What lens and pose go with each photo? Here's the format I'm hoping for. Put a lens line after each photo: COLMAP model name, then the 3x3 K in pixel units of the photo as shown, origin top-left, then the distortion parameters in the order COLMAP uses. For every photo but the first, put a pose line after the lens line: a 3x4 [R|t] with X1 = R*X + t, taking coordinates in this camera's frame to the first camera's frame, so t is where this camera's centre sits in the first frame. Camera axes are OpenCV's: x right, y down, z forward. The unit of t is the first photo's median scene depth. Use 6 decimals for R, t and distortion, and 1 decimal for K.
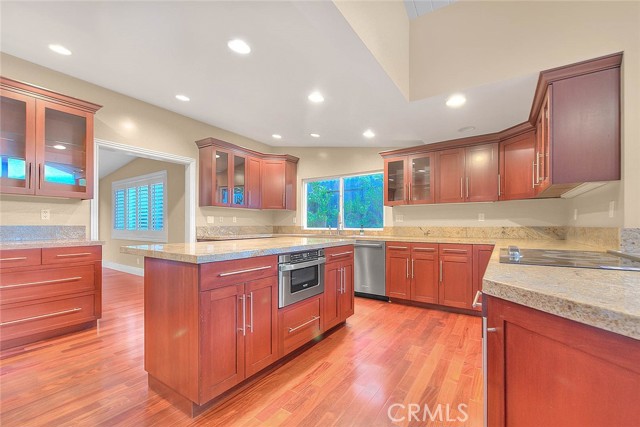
lens RADIAL K [[272.3, 0, 308.8], [0, 272.3, 222.0], [0, 0, 1]] dist [-0.000280, -0.000070]
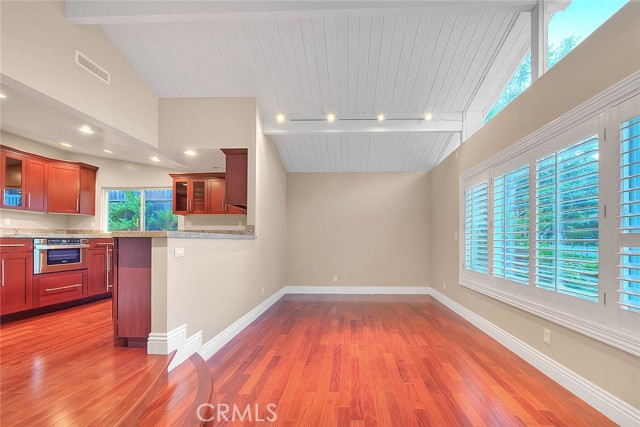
lens RADIAL K [[280.2, 0, 350.8], [0, 280.2, 238.8], [0, 0, 1]] dist [-0.001200, -0.000597]
pose [[0.836098, 0.005396, 0.548554, 0.238632], [-0.006078, 0.999981, -0.000572, 0.053662], [-0.548547, -0.002856, 0.836115, -0.587709]]
